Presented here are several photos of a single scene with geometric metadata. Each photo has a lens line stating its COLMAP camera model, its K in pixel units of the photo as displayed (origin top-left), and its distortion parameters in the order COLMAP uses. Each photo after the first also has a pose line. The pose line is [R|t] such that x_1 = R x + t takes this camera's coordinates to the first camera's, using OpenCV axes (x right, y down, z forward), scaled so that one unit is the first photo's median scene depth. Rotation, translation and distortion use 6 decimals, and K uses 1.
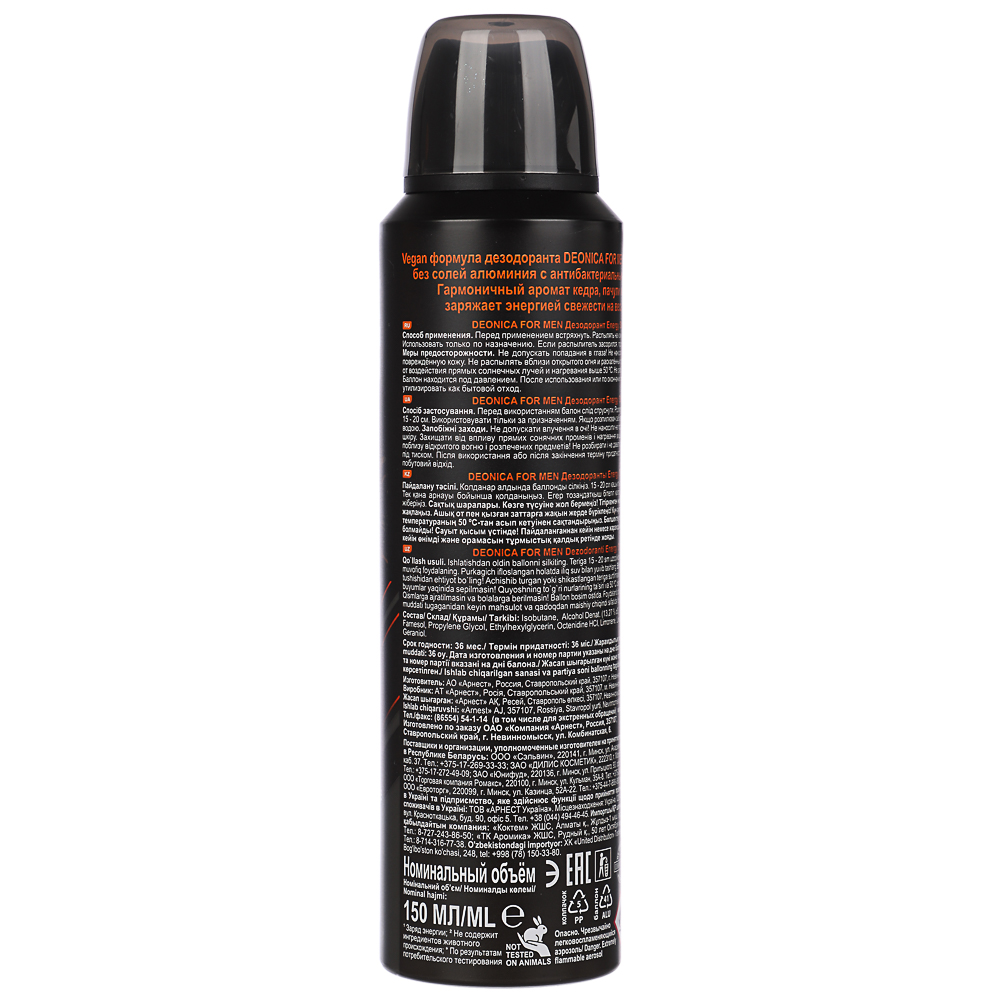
lens RADIAL K [[3999.4, 0, 500.0], [0, 3999.4, 500.0], [0, 0, 1]] dist [0.253896, 0.609431]
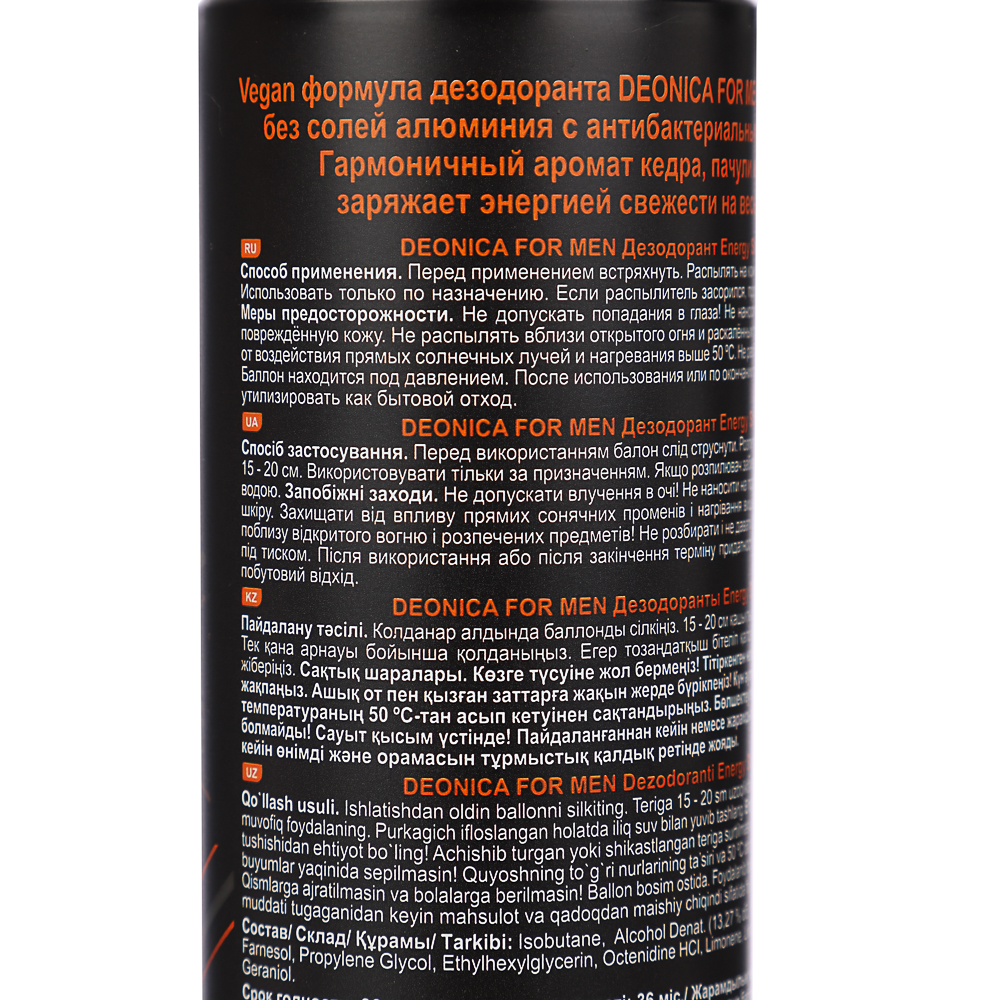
lens RADIAL K [[5015.6, 0, 500.0], [0, 5015.6, 500.0], [0, 0, 1]] dist [0.233043, -0.545258]
pose [[0.999826, 0.000564, -0.018638, 0.013322], [-0.000329, 0.999920, 0.012611, -0.023799], [0.018644, -0.012602, 0.999747, 0.470048]]
